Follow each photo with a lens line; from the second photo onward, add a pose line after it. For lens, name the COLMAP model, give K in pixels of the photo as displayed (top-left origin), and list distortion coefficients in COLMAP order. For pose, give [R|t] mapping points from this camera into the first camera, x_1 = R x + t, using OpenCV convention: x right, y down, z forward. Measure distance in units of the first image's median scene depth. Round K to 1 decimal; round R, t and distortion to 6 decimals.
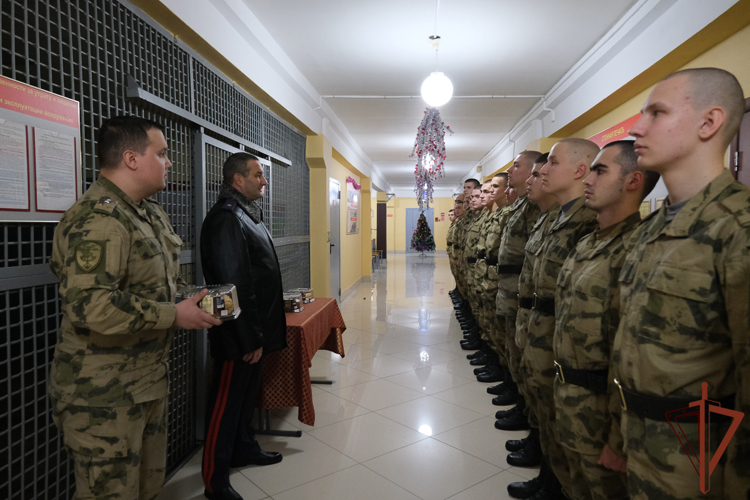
lens RADIAL K [[542.8, 0, 375.0], [0, 542.8, 250.0], [0, 0, 1]] dist [-0.137081, 0.000480]
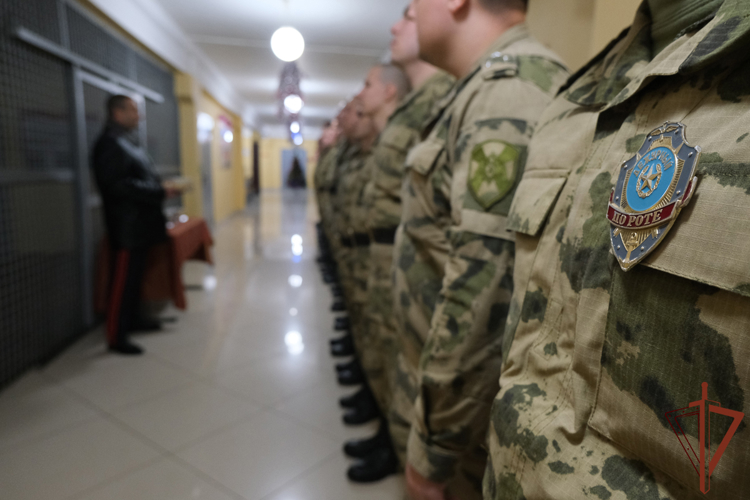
lens RADIAL K [[525.4, 0, 375.0], [0, 525.4, 250.0], [0, 0, 1]] dist [0.001048, -0.000246]
pose [[0.974887, -0.014387, 0.222234, 0.023551], [-0.010328, 0.993916, 0.109654, 0.019404], [-0.222460, -0.109196, 0.968807, -0.149940]]
